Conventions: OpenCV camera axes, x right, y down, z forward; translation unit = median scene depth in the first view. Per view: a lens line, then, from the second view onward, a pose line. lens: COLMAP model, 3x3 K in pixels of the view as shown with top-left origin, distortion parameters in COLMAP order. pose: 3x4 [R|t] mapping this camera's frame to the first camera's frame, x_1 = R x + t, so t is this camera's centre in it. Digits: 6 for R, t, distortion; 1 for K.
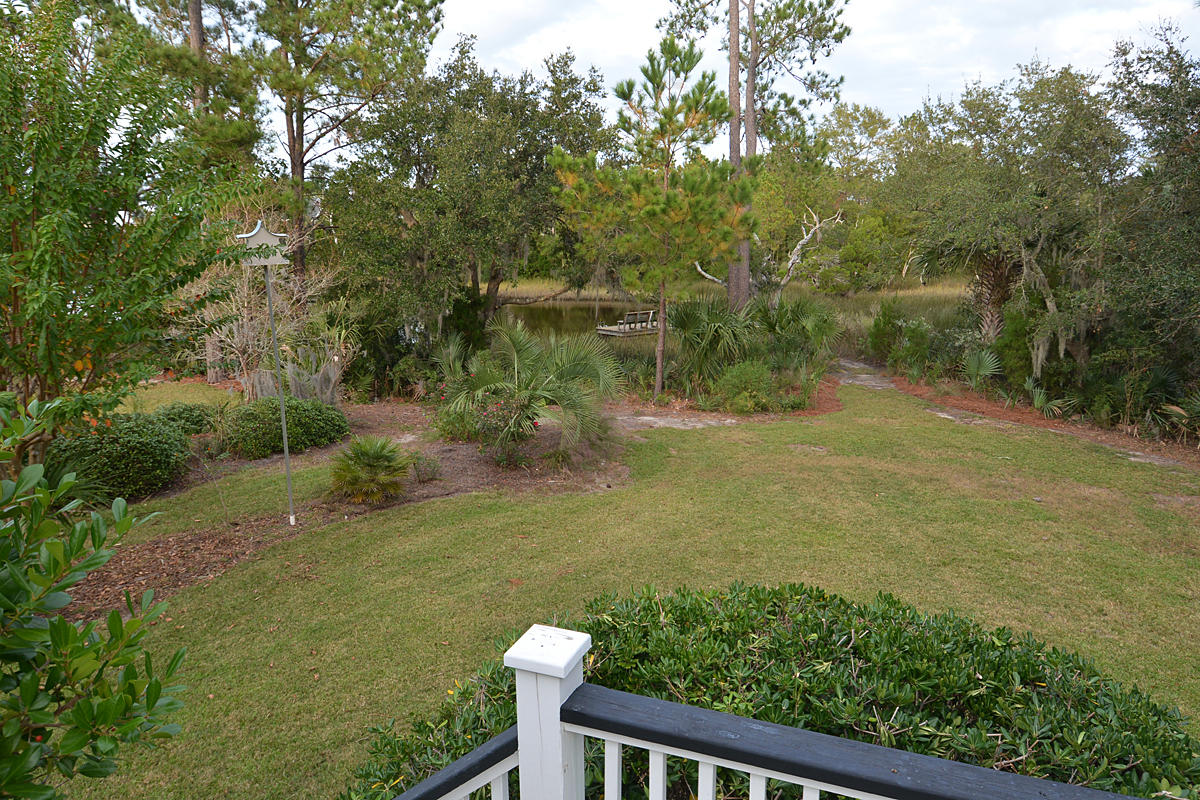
lens RADIAL K [[770.9, 0, 600.7], [0, 770.9, 388.3], [0, 0, 1]] dist [0.059756, -0.065372]
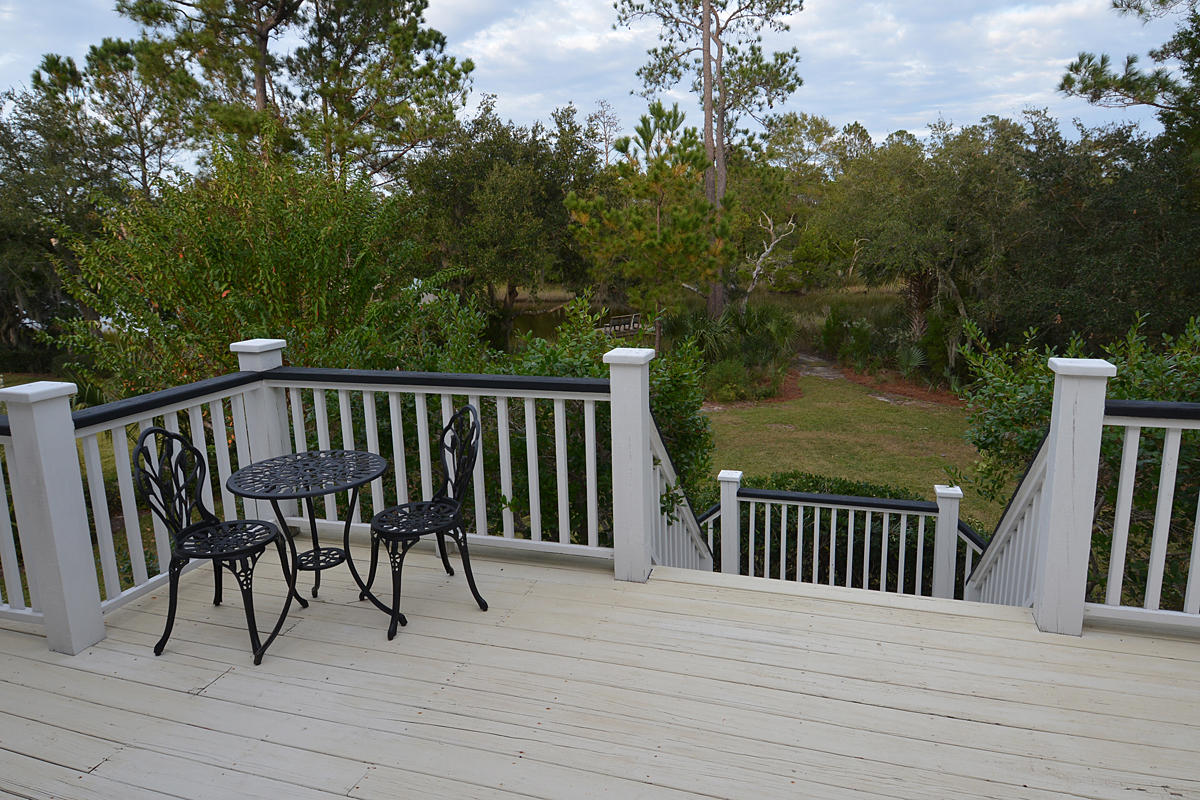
lens RADIAL K [[770.9, 0, 600.7], [0, 770.9, 388.3], [0, 0, 1]] dist [0.059756, -0.065372]
pose [[0.998086, -0.027177, 0.055557, -0.077053], [0.026725, 0.999603, 0.008869, -0.005342], [-0.055776, -0.007367, 0.998416, -0.211080]]
